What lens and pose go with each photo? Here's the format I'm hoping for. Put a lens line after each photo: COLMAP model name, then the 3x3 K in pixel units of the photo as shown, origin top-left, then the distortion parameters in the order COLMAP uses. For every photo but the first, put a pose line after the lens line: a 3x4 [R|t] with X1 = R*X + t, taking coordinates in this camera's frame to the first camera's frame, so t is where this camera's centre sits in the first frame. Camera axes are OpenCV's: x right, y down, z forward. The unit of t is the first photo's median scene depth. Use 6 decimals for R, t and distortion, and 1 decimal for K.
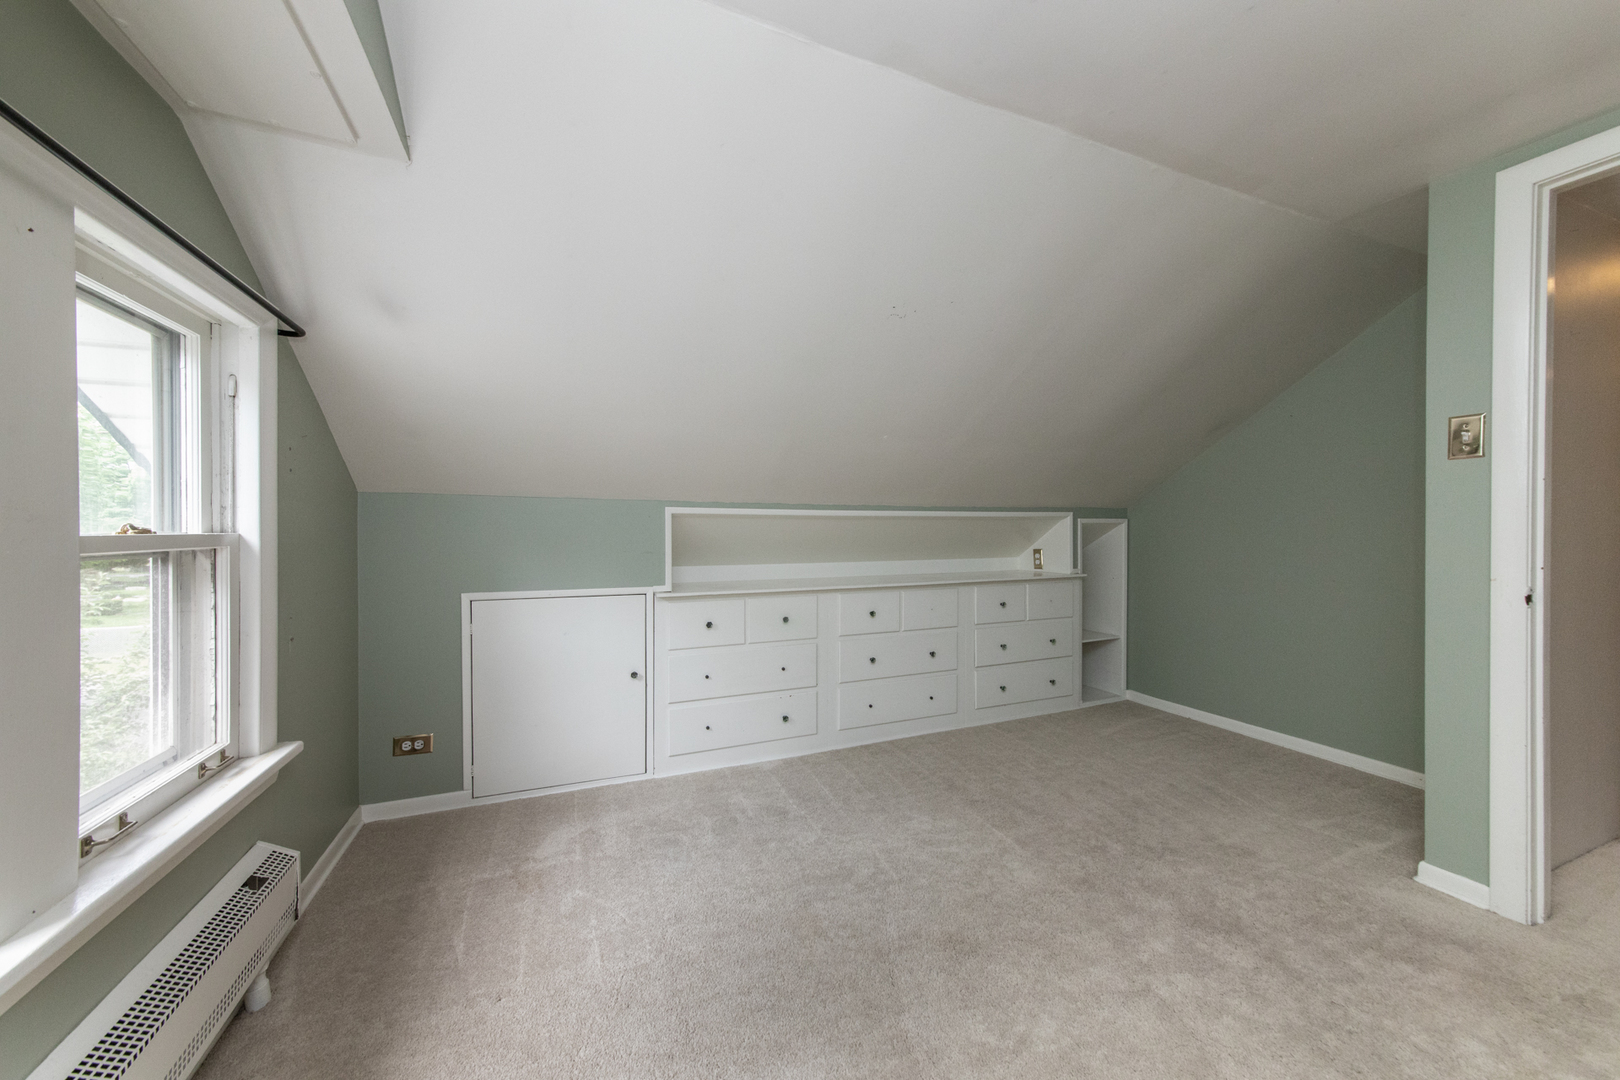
lens RADIAL K [[583.0, 0, 799.4], [0, 583.0, 535.2], [0, 0, 1]] dist [0.008069, 0.000466]
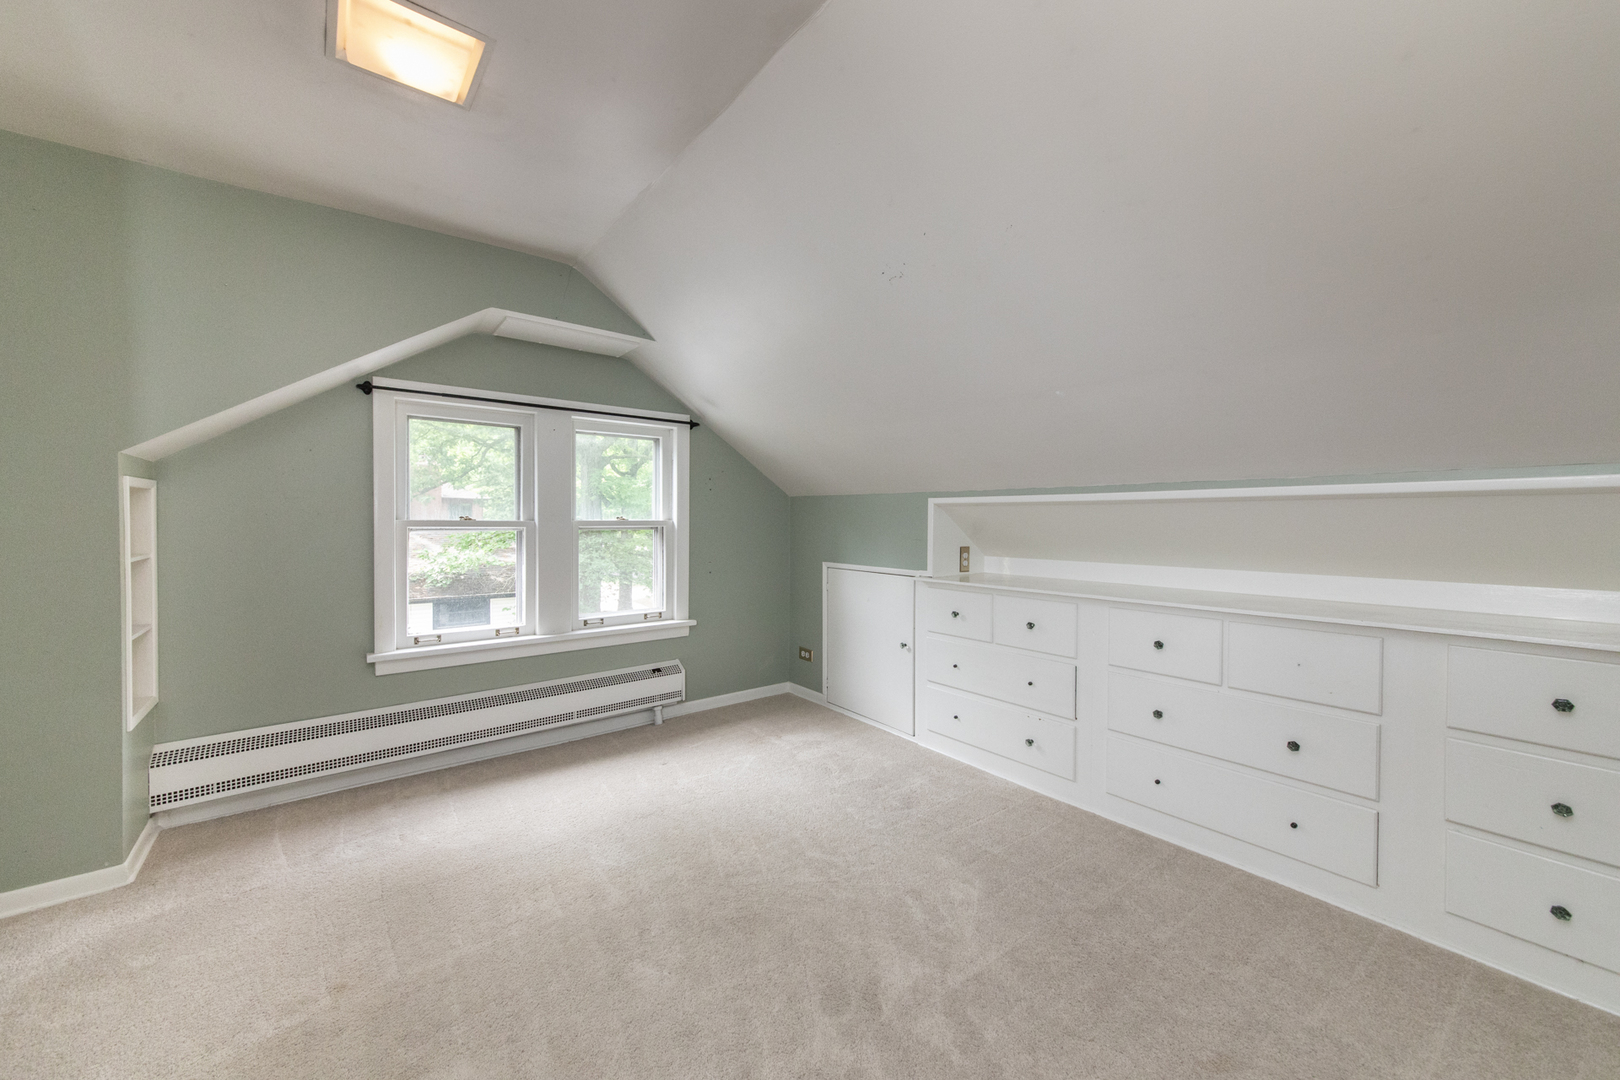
lens RADIAL K [[583.0, 0, 793.3], [0, 583.0, 528.4], [0, 0, 1]] dist [0.008069, 0.000466]
pose [[0.266722, 0.012448, -0.963693, 0.763750], [-0.014519, 0.999855, 0.008897, 0.001431], [0.963664, 0.011619, 0.266864, 0.479087]]
